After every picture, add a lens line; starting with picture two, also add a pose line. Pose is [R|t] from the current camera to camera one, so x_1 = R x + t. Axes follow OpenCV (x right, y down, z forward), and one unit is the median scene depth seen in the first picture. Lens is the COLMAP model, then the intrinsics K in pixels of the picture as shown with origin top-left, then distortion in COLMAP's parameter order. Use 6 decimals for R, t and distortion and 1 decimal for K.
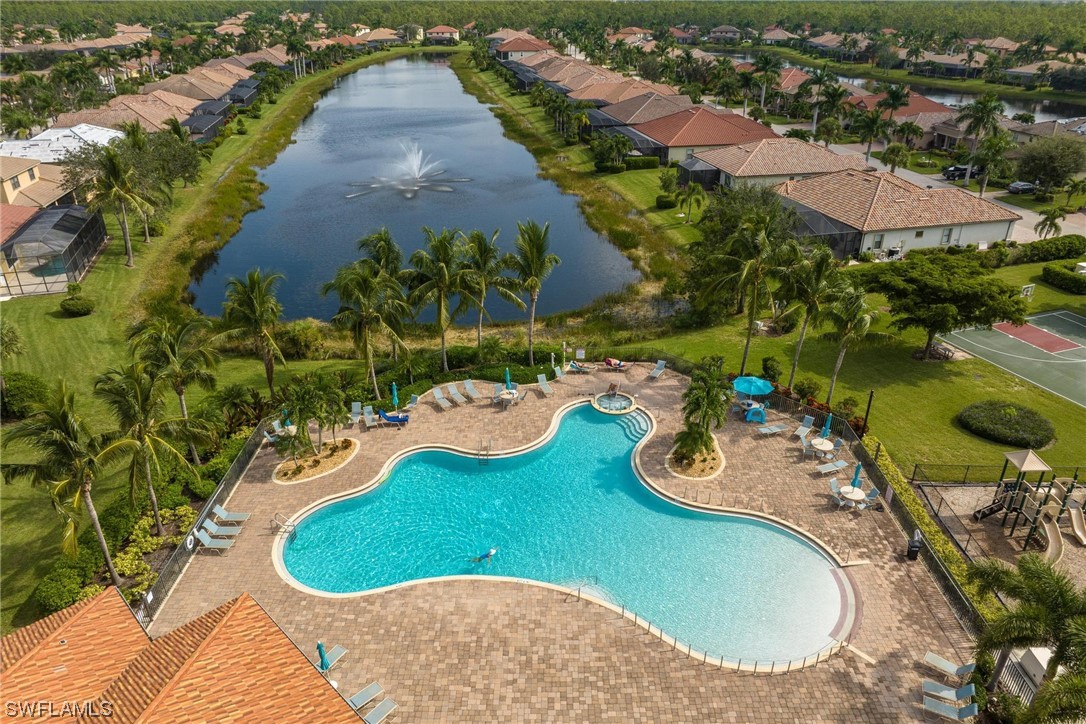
lens RADIAL K [[764.7, 0, 543.0], [0, 764.7, 362.0], [0, 0, 1]] dist [-0.030516, 0.005259]
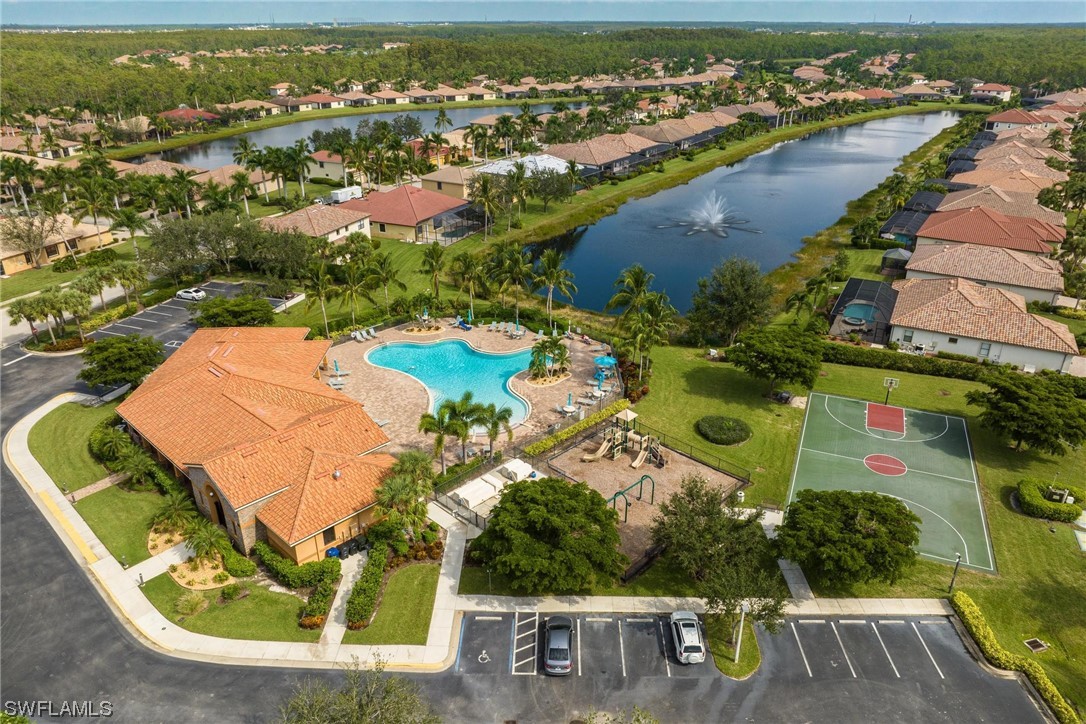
lens RADIAL K [[764.7, 0, 543.0], [0, 764.7, 362.0], [0, 0, 1]] dist [-0.030516, 0.005259]
pose [[0.727300, 0.285058, -0.624320, 0.508895], [-0.302894, 0.949600, 0.080723, -0.026268], [0.615865, 0.130393, 0.776986, -0.193296]]
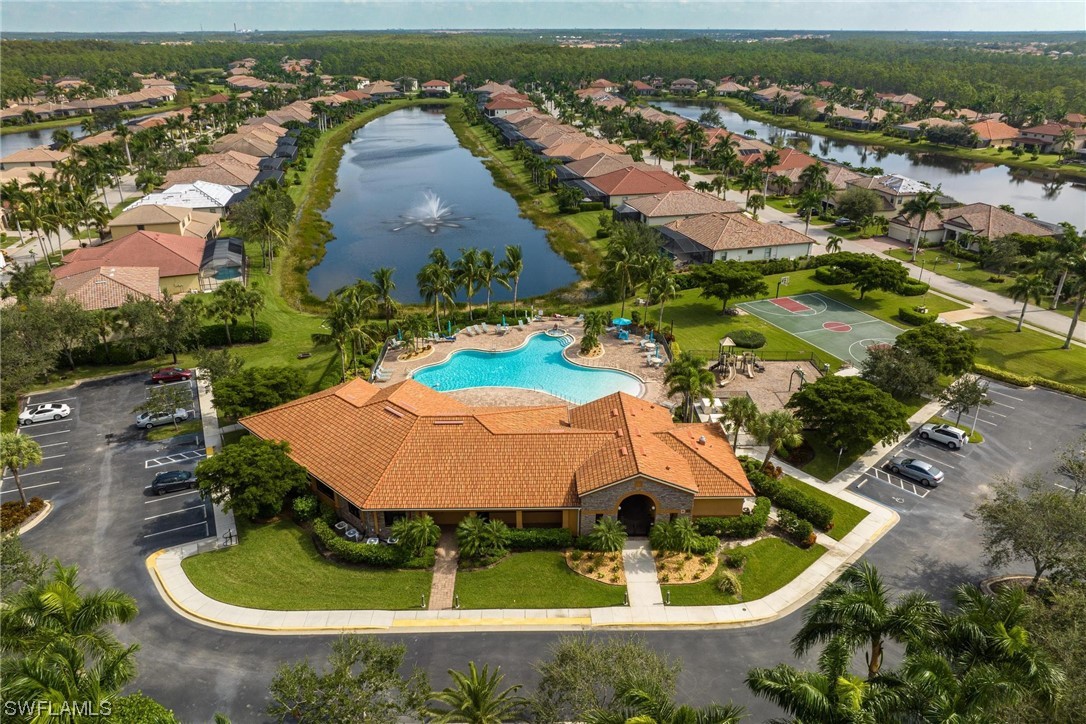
lens RADIAL K [[764.7, 0, 543.0], [0, 764.7, 362.0], [0, 0, 1]] dist [-0.030516, 0.005259]
pose [[0.999767, -0.008725, 0.019766, 0.007106], [0.009499, 0.999179, -0.039388, 0.086859], [-0.019407, 0.039567, 0.999028, -0.420987]]
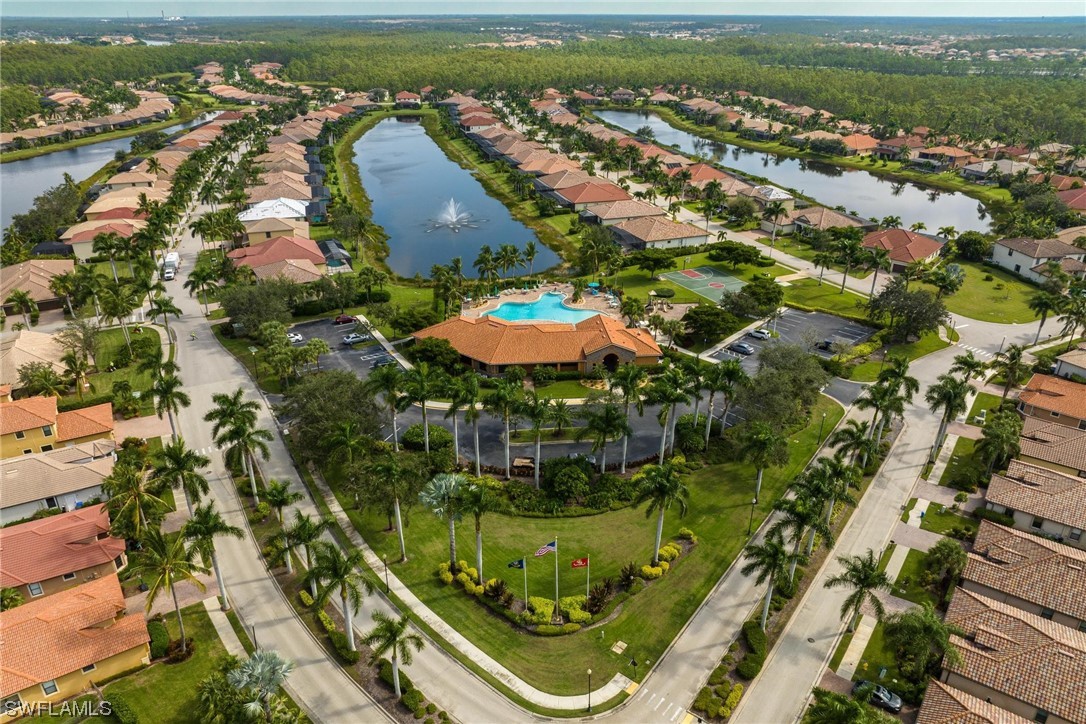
lens RADIAL K [[764.7, 0, 543.0], [0, 764.7, 362.0], [0, 0, 1]] dist [-0.030516, 0.005259]
pose [[0.995222, -0.040633, 0.088778, -0.120460], [0.042642, 0.998873, -0.020857, 0.183426], [-0.087830, 0.024543, 0.995833, -1.025256]]
